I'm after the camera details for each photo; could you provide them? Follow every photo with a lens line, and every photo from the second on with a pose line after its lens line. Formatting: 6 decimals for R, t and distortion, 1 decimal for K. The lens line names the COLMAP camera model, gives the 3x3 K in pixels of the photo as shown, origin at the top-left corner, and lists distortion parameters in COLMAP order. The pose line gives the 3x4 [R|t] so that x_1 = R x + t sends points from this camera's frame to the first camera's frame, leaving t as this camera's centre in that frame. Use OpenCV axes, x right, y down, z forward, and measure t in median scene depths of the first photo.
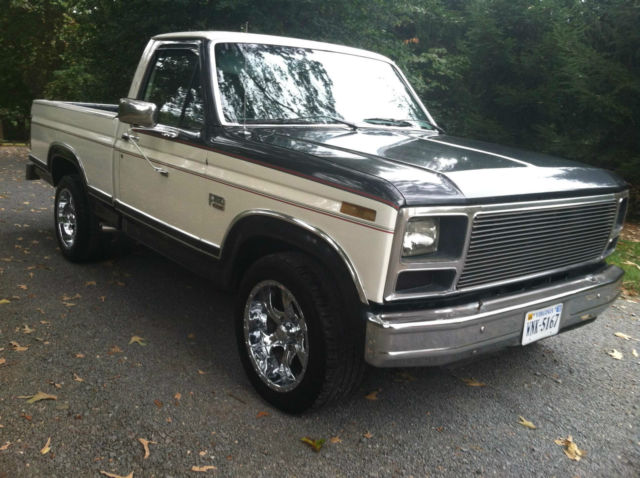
lens RADIAL K [[638.3, 0, 289.0], [0, 638.3, 240.1], [0, 0, 1]] dist [0.134573, -0.415484]
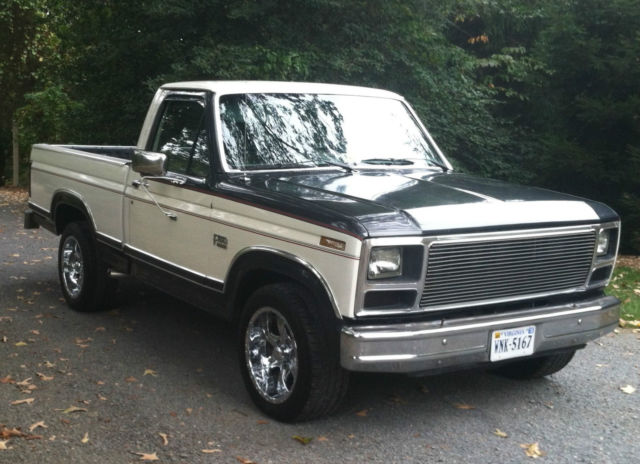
lens RADIAL K [[873.1, 0, 216.7], [0, 873.1, 262.9], [0, 0, 1]] dist [0.143080, -0.329819]
pose [[0.991429, -0.018271, -0.129362, 0.068900], [0.011745, 0.998628, -0.051034, 0.050010], [0.130117, 0.049077, 0.990283, -0.456433]]
